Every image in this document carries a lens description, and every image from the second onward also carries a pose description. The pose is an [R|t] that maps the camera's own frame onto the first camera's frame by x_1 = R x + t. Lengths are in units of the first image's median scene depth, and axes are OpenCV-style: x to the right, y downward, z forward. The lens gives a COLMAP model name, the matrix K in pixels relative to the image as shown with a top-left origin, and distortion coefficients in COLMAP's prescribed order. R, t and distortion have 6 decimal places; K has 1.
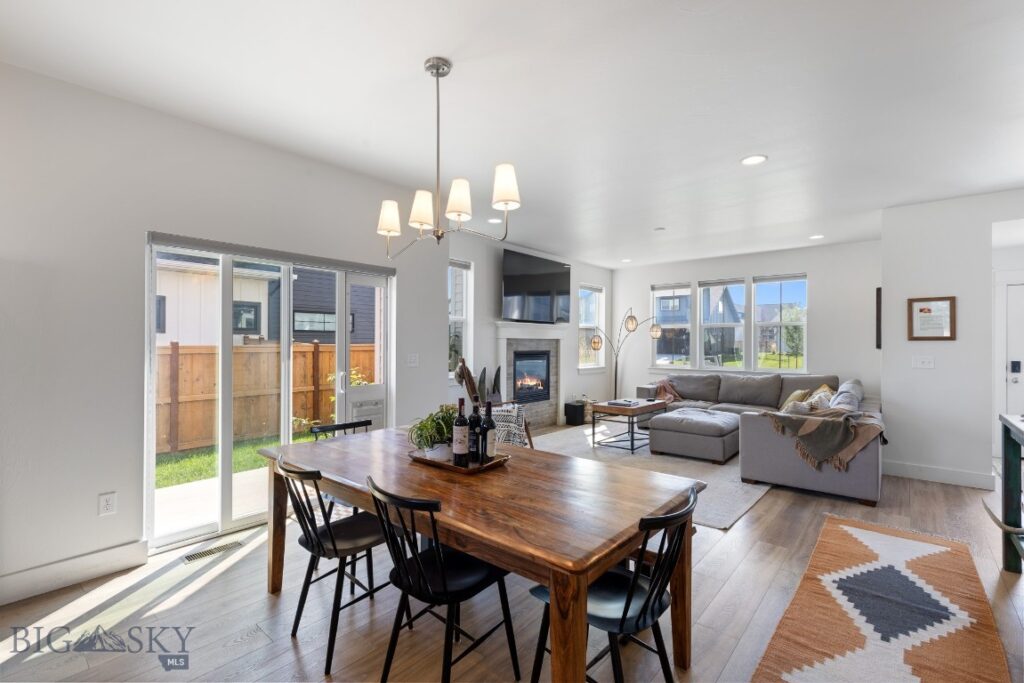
lens RADIAL K [[461.9, 0, 513.8], [0, 461.9, 338.5], [0, 0, 1]] dist [0.007982, -0.000724]
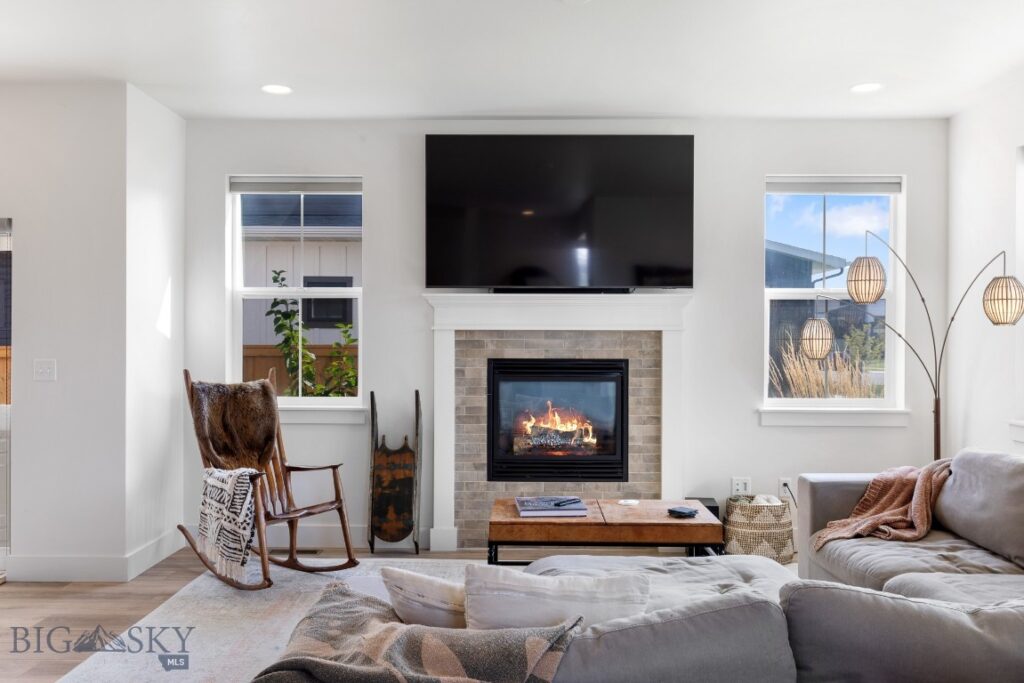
lens RADIAL K [[877.1, 0, 515.8], [0, 877.1, 338.3], [0, 0, 1]] dist [0.002064, -0.001814]
pose [[0.622067, -0.002458, -0.782960, 0.637399], [0.008318, 0.999959, 0.003469, 0.004386], [0.782920, -0.008670, 0.622062, 0.467962]]
